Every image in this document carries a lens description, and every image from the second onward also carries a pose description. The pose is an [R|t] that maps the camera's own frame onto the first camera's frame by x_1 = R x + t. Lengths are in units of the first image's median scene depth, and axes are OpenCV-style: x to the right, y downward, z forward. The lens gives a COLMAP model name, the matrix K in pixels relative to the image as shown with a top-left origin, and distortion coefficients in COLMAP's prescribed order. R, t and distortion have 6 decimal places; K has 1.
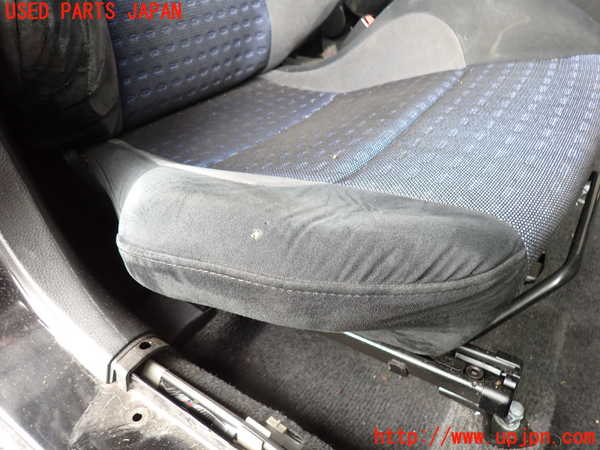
lens RADIAL K [[446.5, 0, 293.5], [0, 446.5, 227.2], [0, 0, 1]] dist [0.009544, -0.001825]
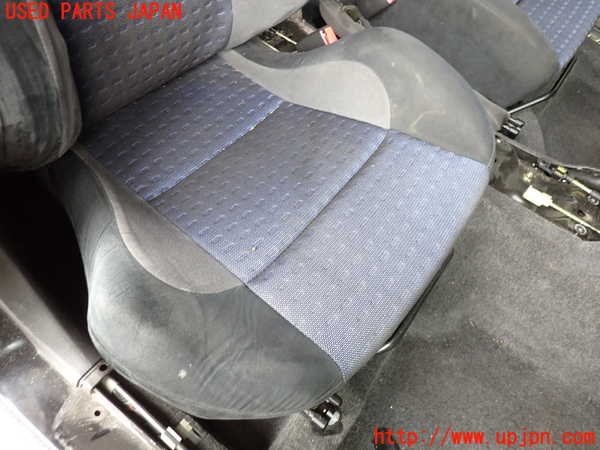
lens RADIAL K [[446.5, 0, 293.5], [0, 446.5, 227.2], [0, 0, 1]] dist [0.009544, -0.001825]
pose [[0.978095, 0.141986, 0.152219, -0.006701], [-0.187283, 0.919440, 0.345769, -0.828510], [-0.090861, -0.366703, 0.925891, -0.275642]]
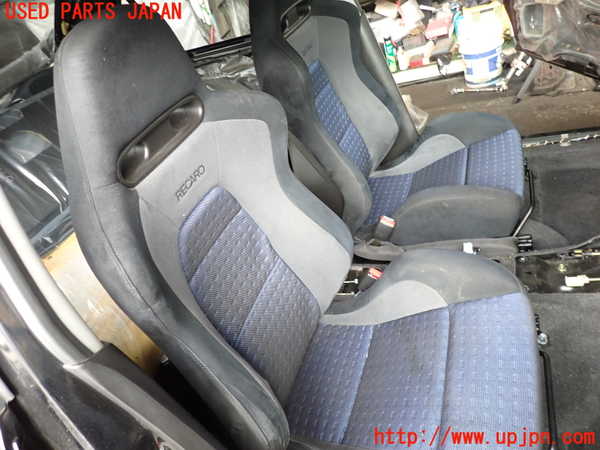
lens RADIAL K [[446.5, 0, 293.5], [0, 446.5, 227.2], [0, 0, 1]] dist [0.009544, -0.001825]
pose [[0.919370, -0.391642, 0.037093, -0.177754], [0.393384, 0.915941, -0.079372, -1.258589], [-0.002890, 0.087564, 0.996155, -1.253977]]
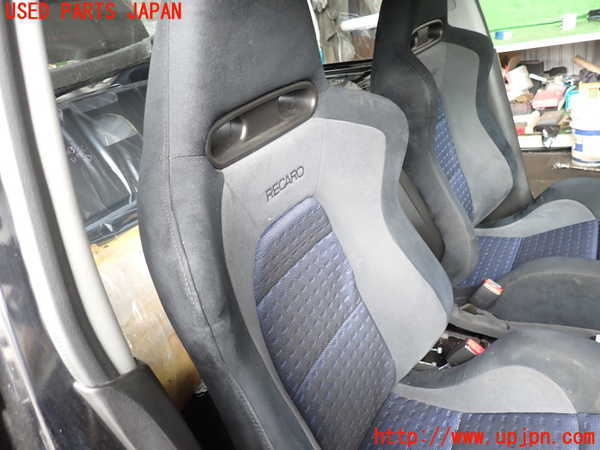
lens RADIAL K [[446.5, 0, 293.5], [0, 446.5, 227.2], [0, 0, 1]] dist [0.009544, -0.001825]
pose [[0.978612, -0.198982, -0.052197, -0.401735], [0.184112, 0.960373, -0.209252, -1.292303], [0.091766, 0.195166, 0.976468, -0.733691]]
